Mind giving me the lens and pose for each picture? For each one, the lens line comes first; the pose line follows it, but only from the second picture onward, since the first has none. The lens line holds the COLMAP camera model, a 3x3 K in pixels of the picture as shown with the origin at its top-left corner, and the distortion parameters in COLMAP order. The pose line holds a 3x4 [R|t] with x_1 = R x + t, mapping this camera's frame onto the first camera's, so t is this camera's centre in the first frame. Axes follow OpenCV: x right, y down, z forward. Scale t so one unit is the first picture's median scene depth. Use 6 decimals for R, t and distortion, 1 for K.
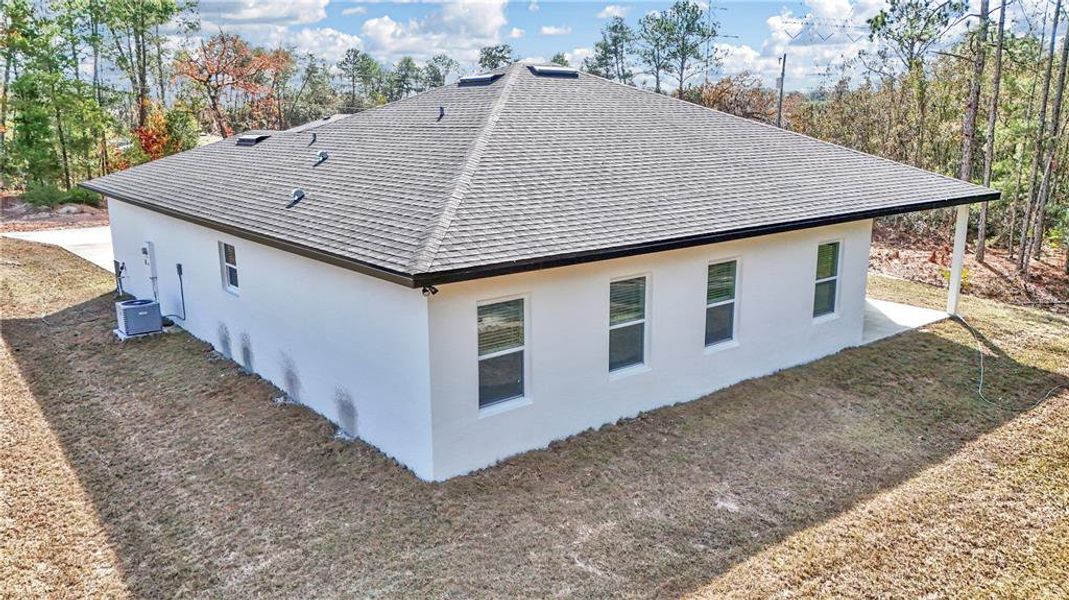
lens RADIAL K [[809.7, 0, 534.5], [0, 809.7, 300.0], [0, 0, 1]] dist [0.064830, 0.003072]
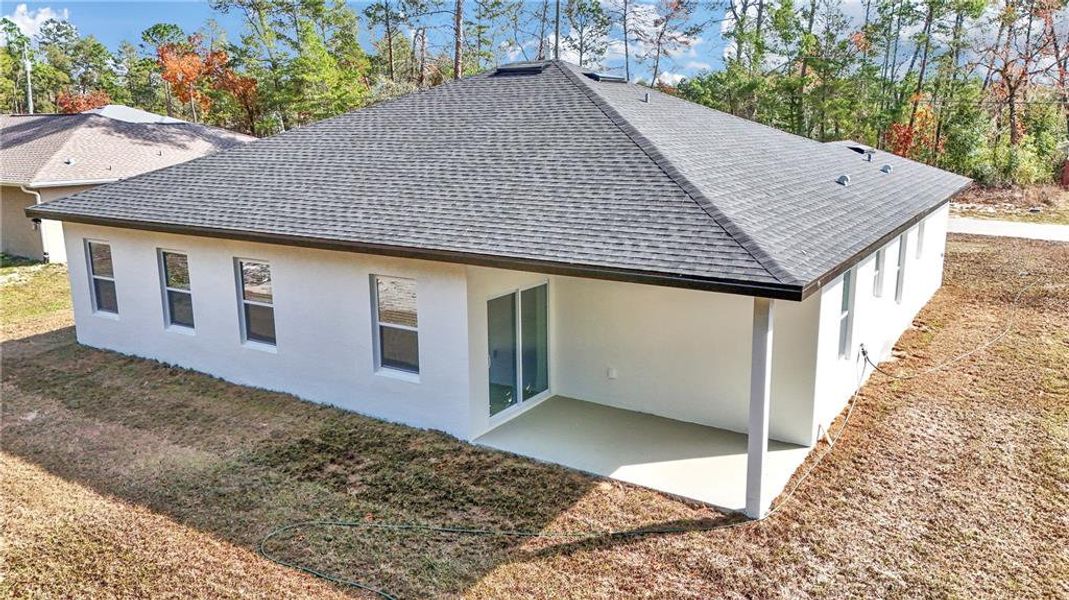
lens RADIAL K [[809.7, 0, 534.5], [0, 809.7, 300.0], [0, 0, 1]] dist [0.064830, 0.003072]
pose [[0.303271, 0.211259, -0.929191, 1.266739], [-0.188879, 0.969094, 0.158685, -0.224324], [0.933997, 0.127380, 0.333801, 0.978099]]
